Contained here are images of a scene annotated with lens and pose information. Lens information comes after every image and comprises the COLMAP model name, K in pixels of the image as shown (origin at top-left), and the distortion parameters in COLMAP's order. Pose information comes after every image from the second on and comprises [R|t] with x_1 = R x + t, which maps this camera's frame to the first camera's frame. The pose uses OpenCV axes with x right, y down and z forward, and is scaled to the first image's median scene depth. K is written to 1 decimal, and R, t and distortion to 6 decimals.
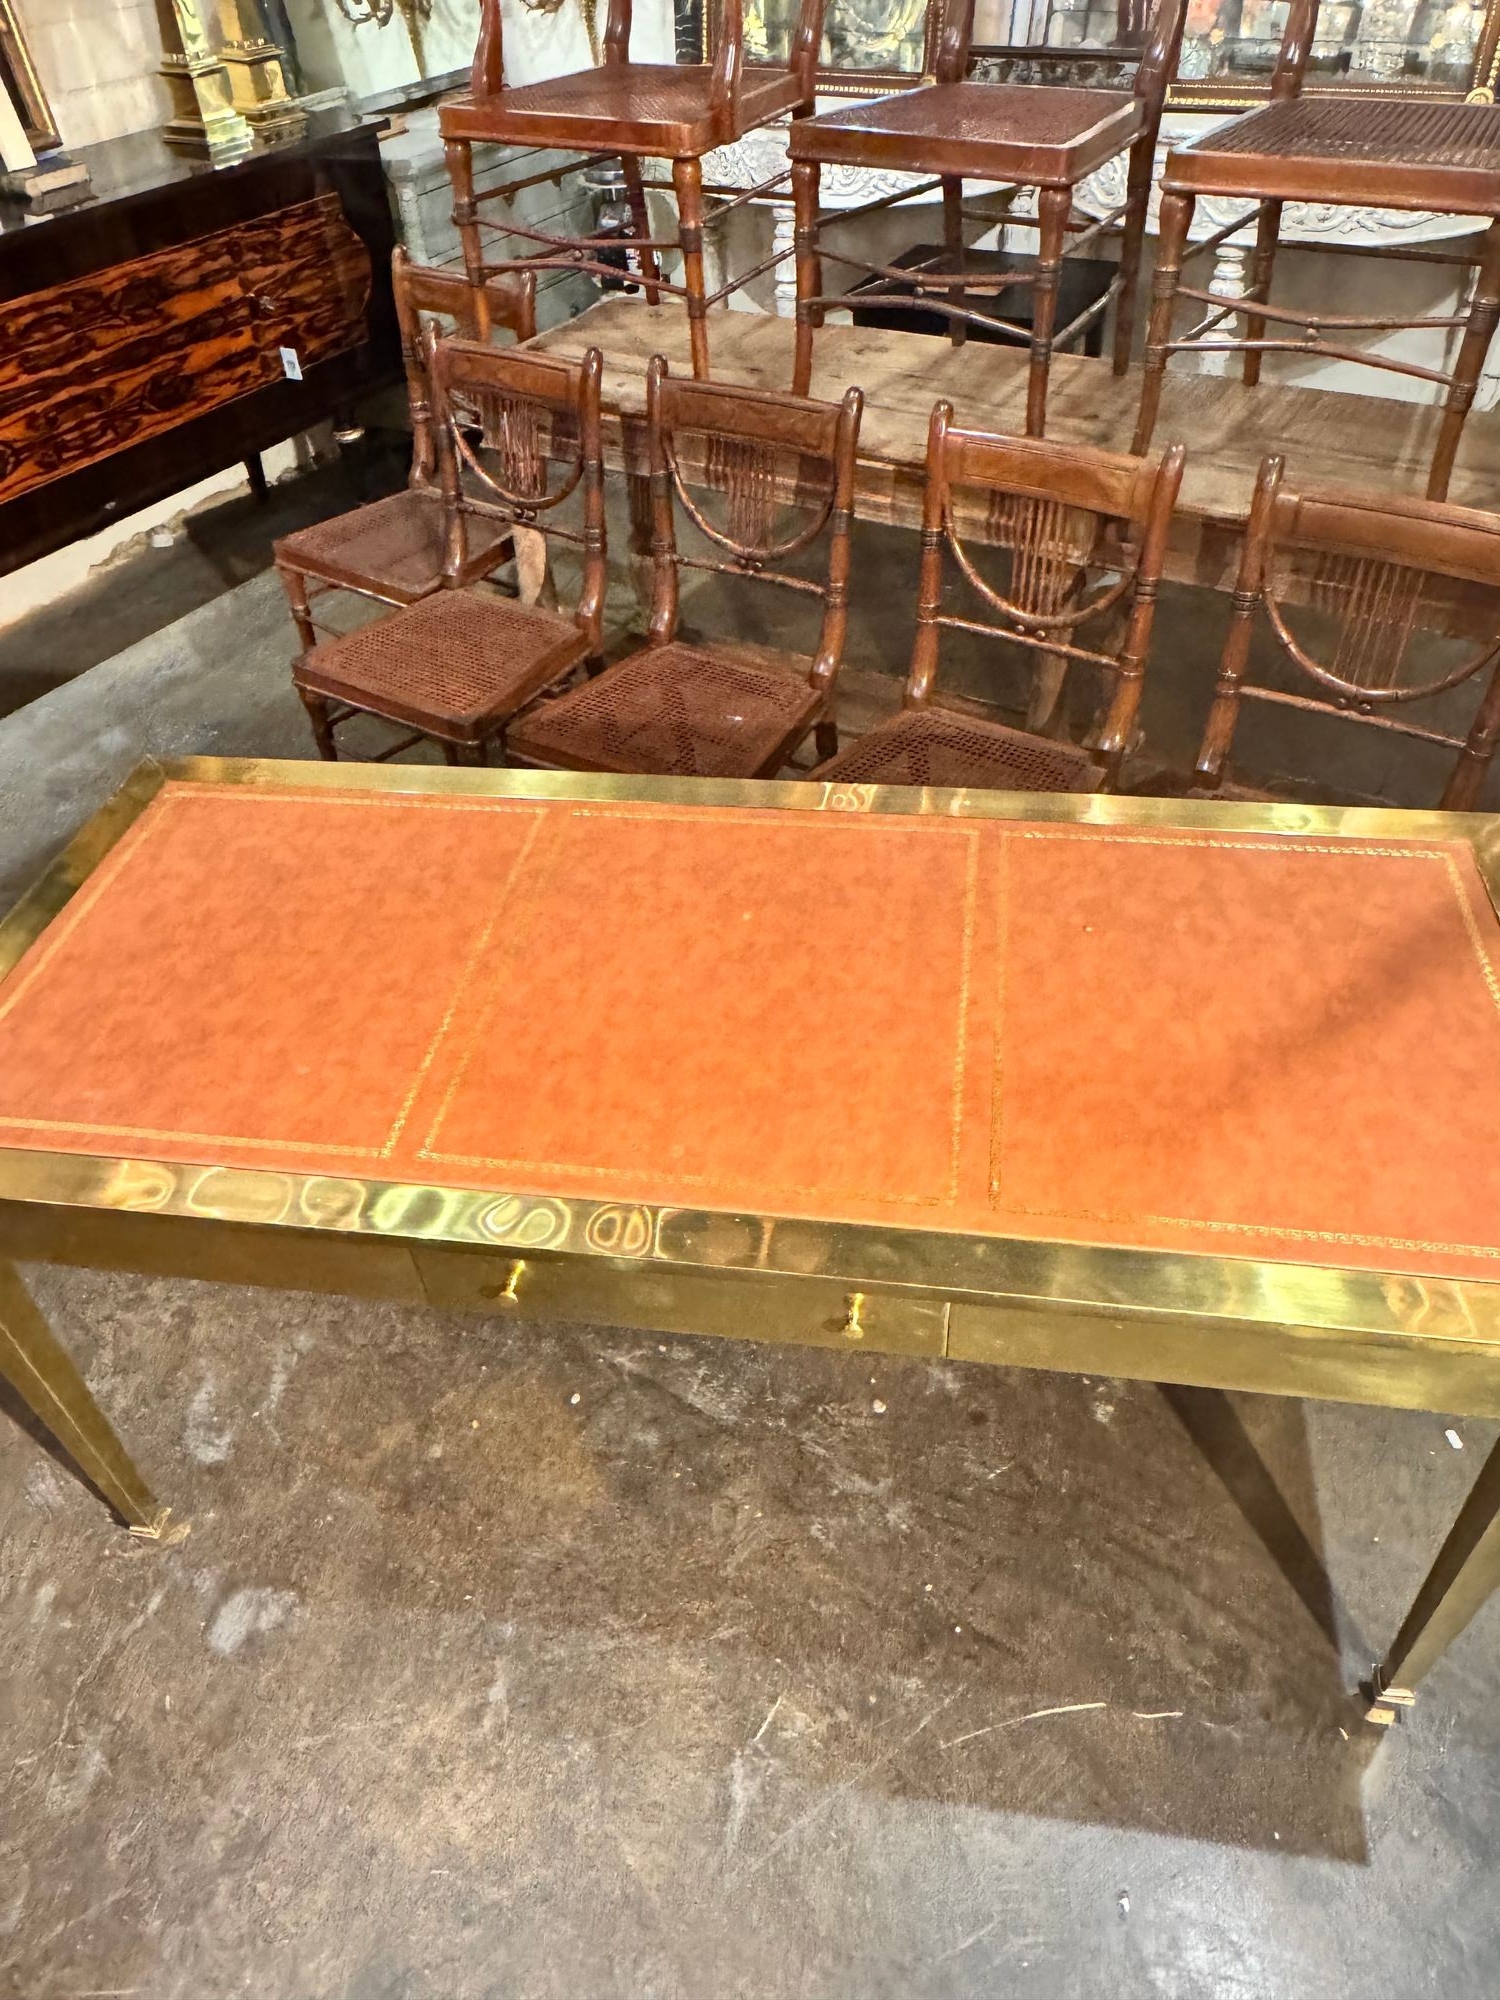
lens RADIAL K [[1387.1, 0, 756.4], [0, 1387.1, 992.3], [0, 0, 1]] dist [-0.017184, 0.014607]
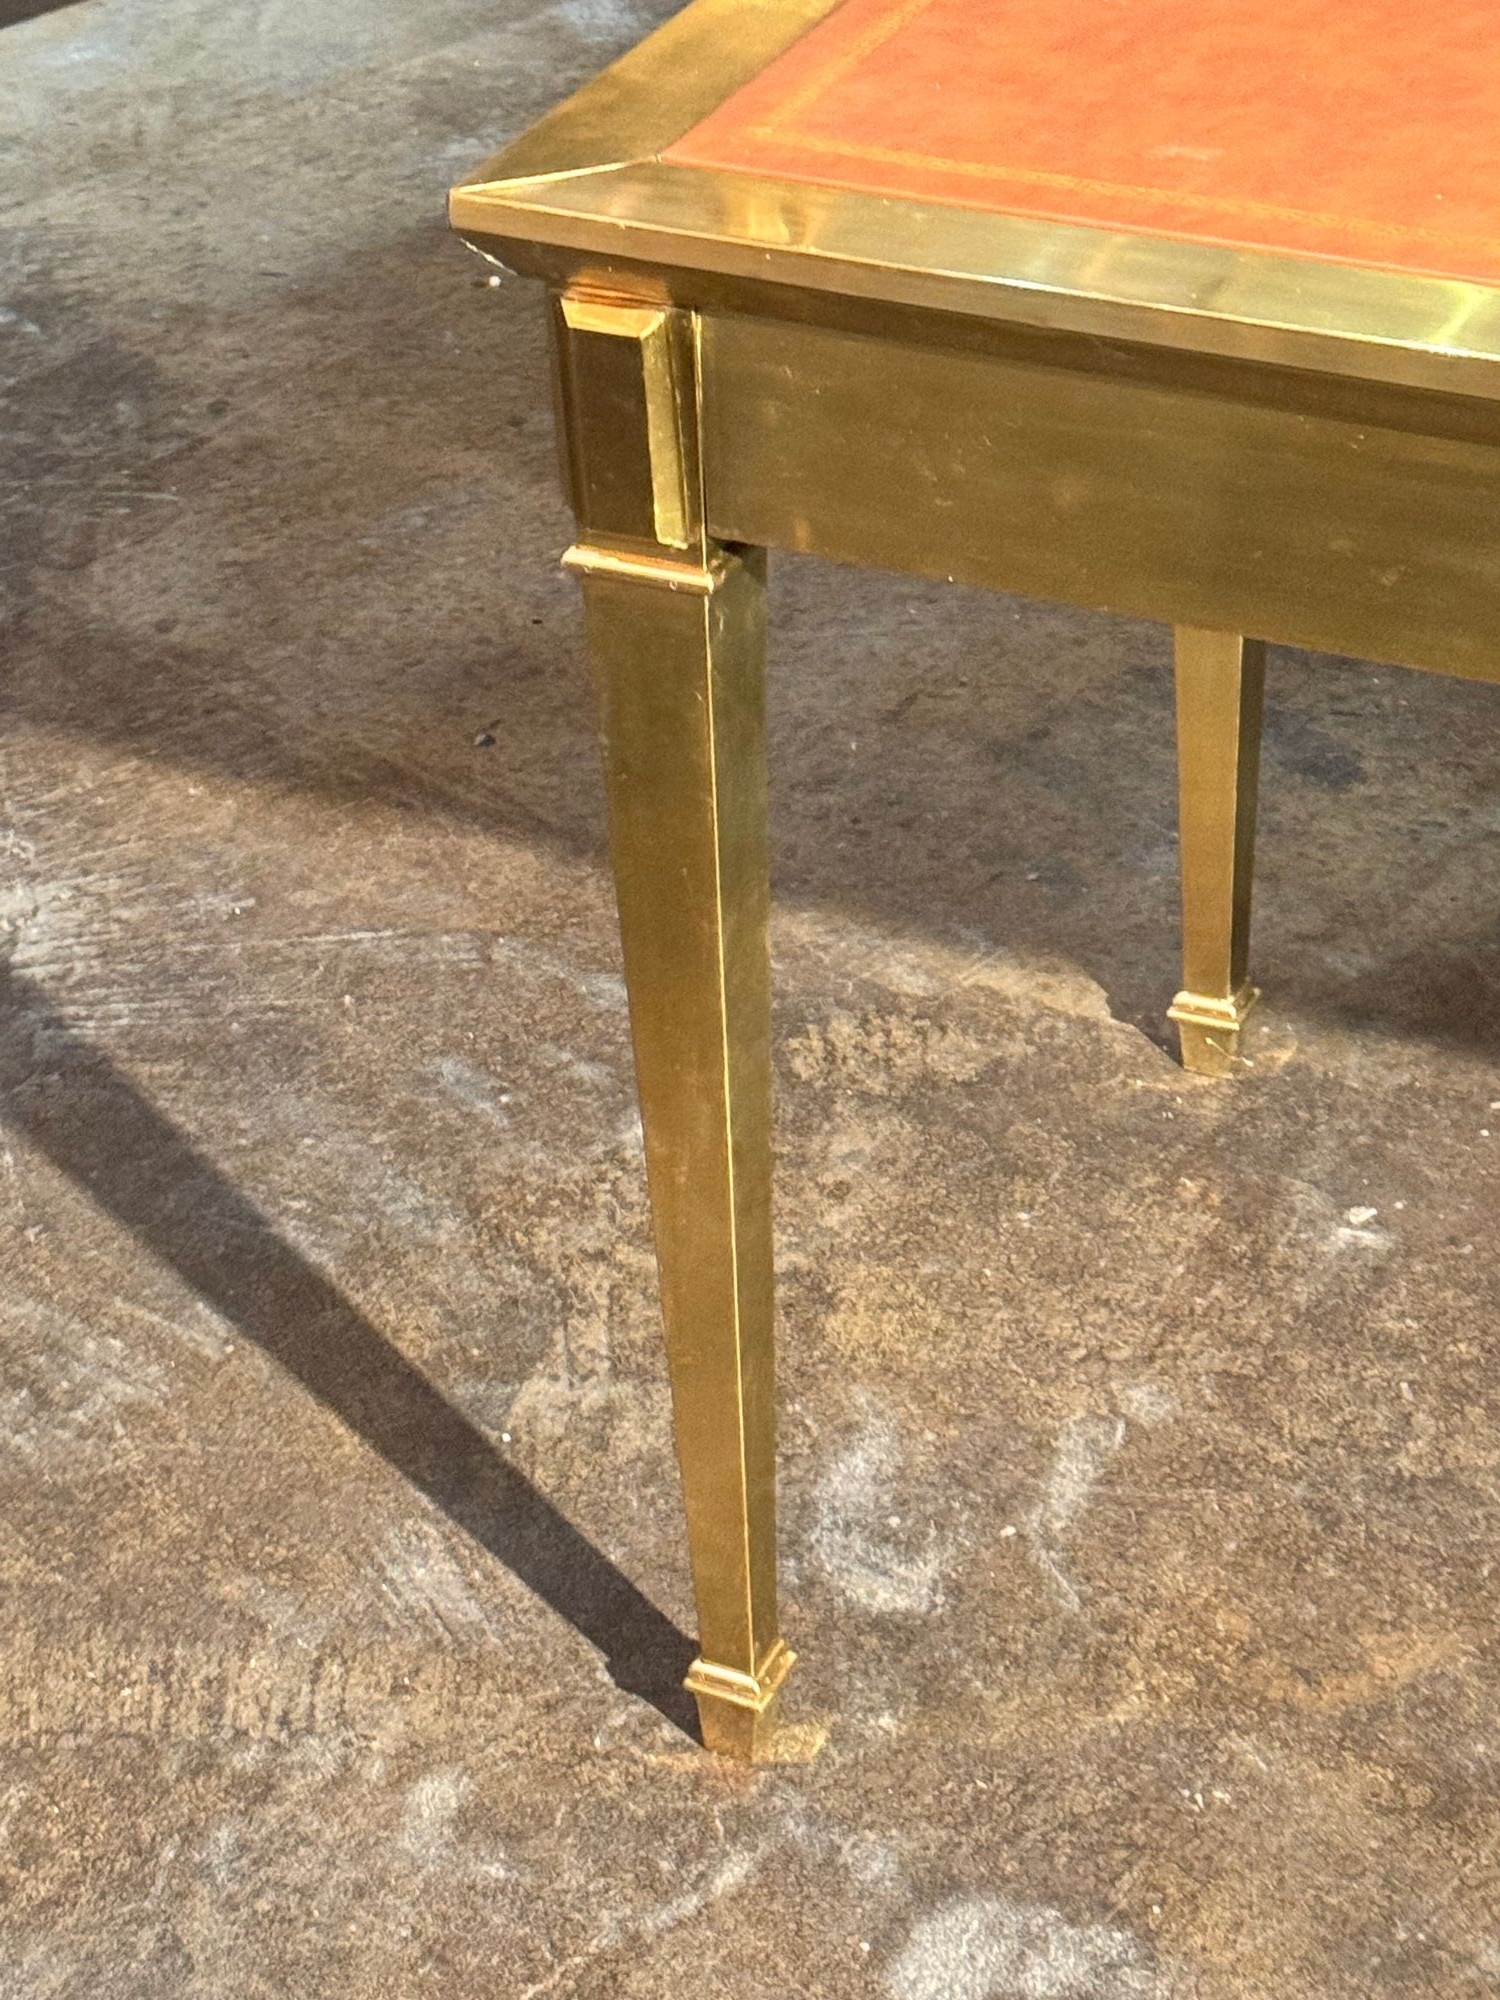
lens RADIAL K [[4839.7, 0, 733.6], [0, 4839.7, 976.2], [0, 0, 1]] dist [0.180611, 0.000000]
pose [[0.953325, 0.173242, -0.247301, -0.147226], [-0.208917, 0.969783, -0.125993, 0.332768], [0.218001, 0.171778, 0.960712, -0.212911]]
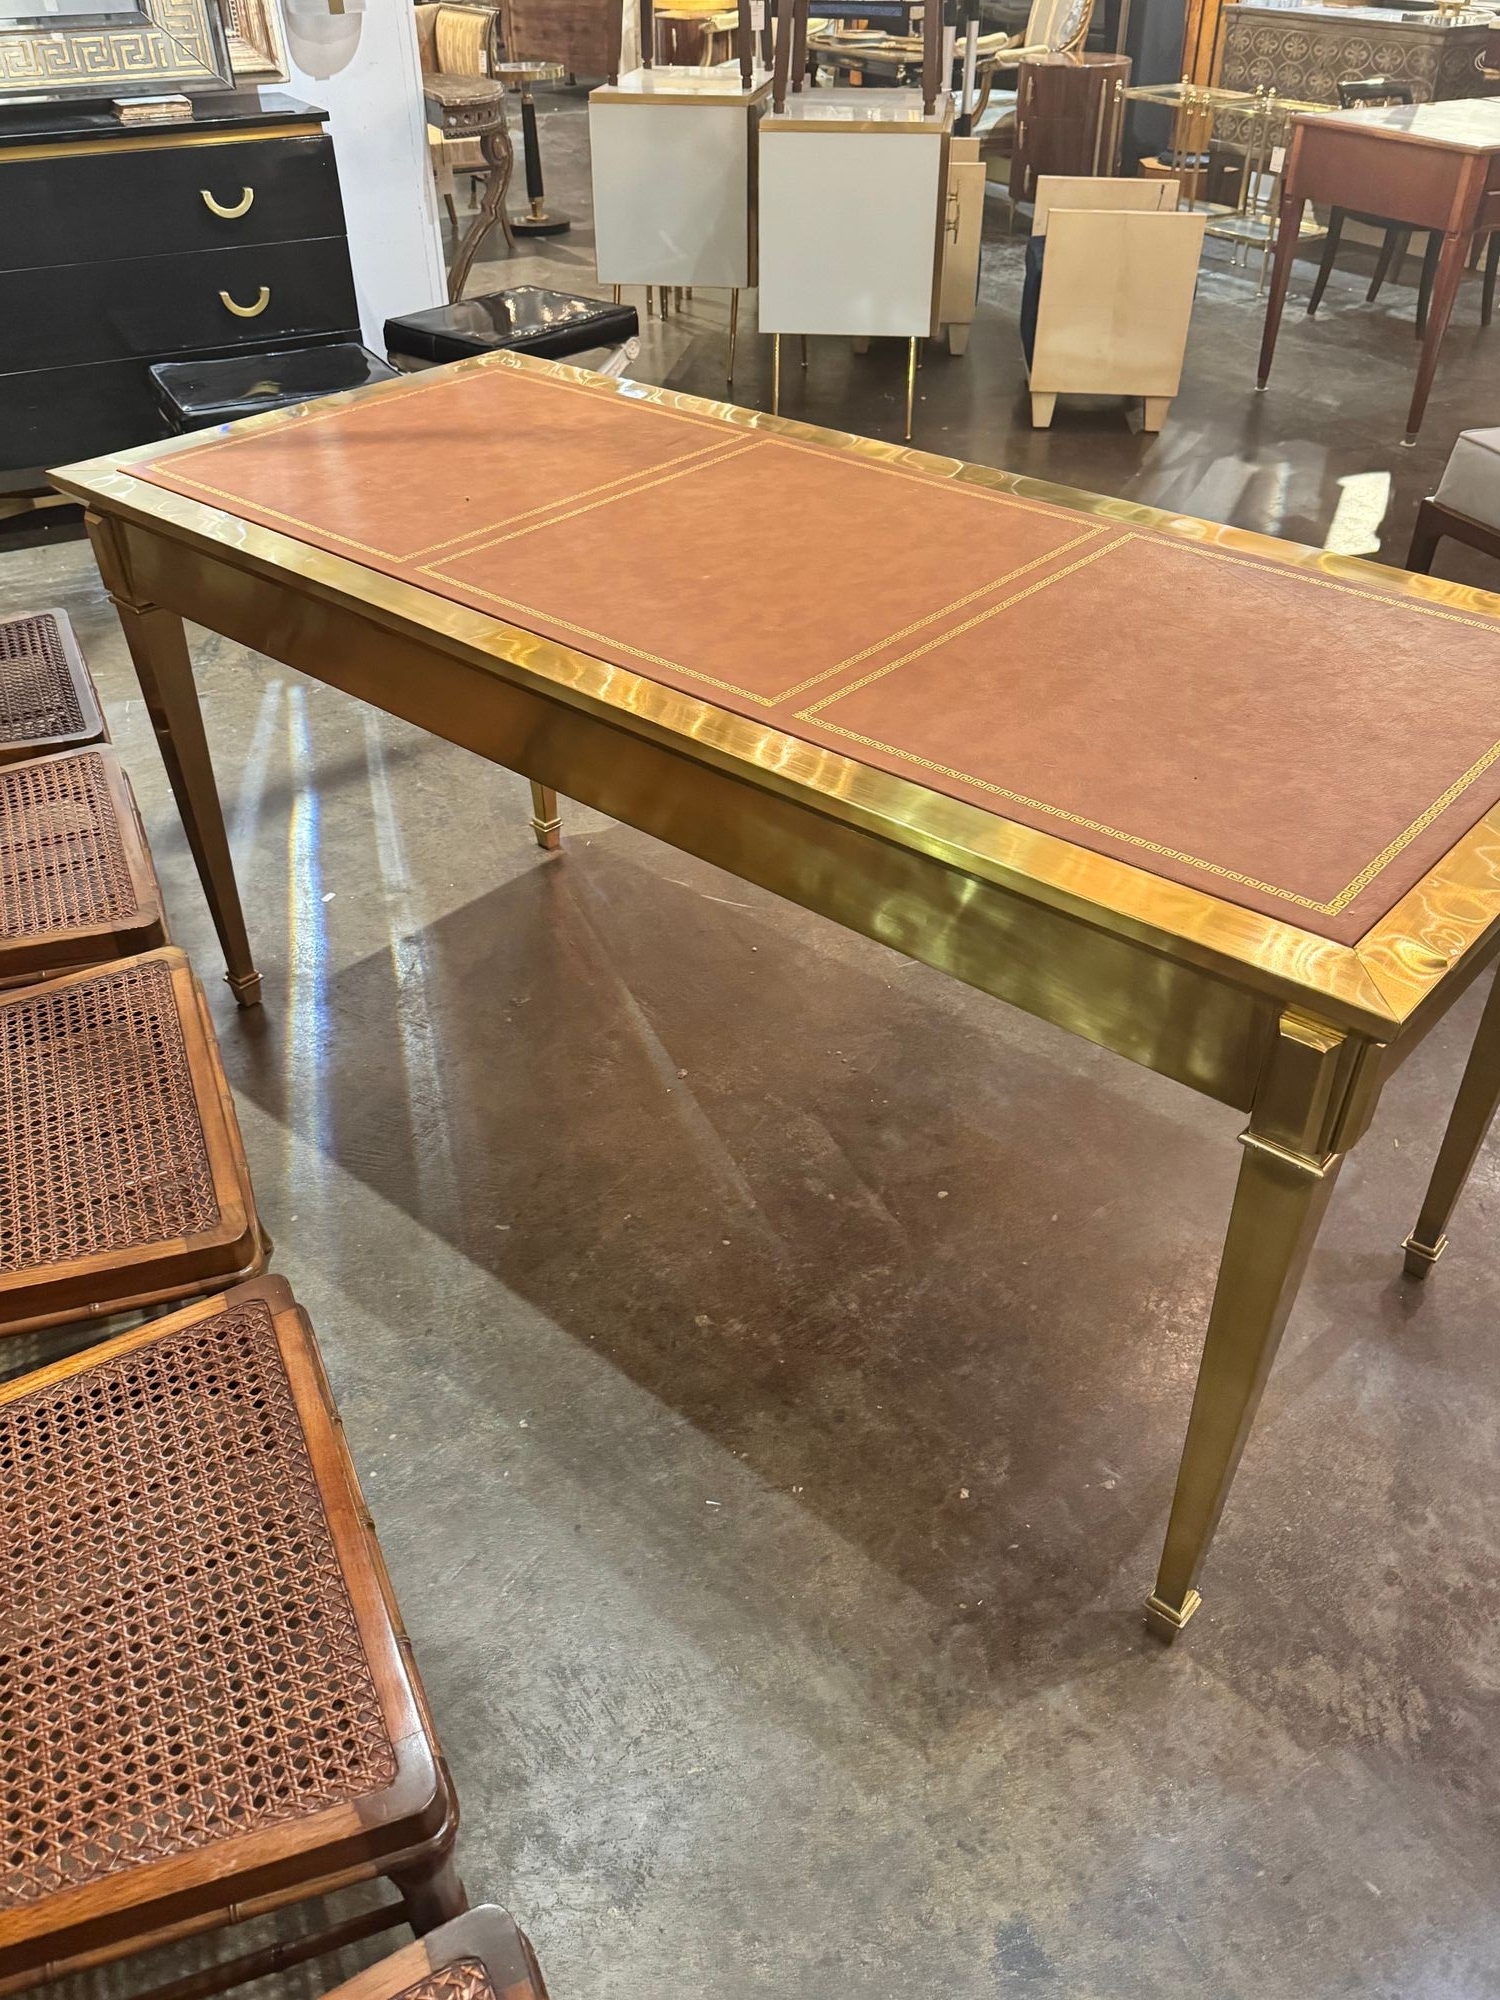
lens RADIAL K [[1530.3, 0, 746.2], [0, 1530.3, 1004.3], [0, 0, 1]] dist [0.068608, -0.107586]
pose [[-0.841216, -0.281982, 0.461348, -0.444182], [0.393090, 0.266926, 0.879904, -0.666262], [-0.371263, 0.921540, -0.113698, 1.027763]]
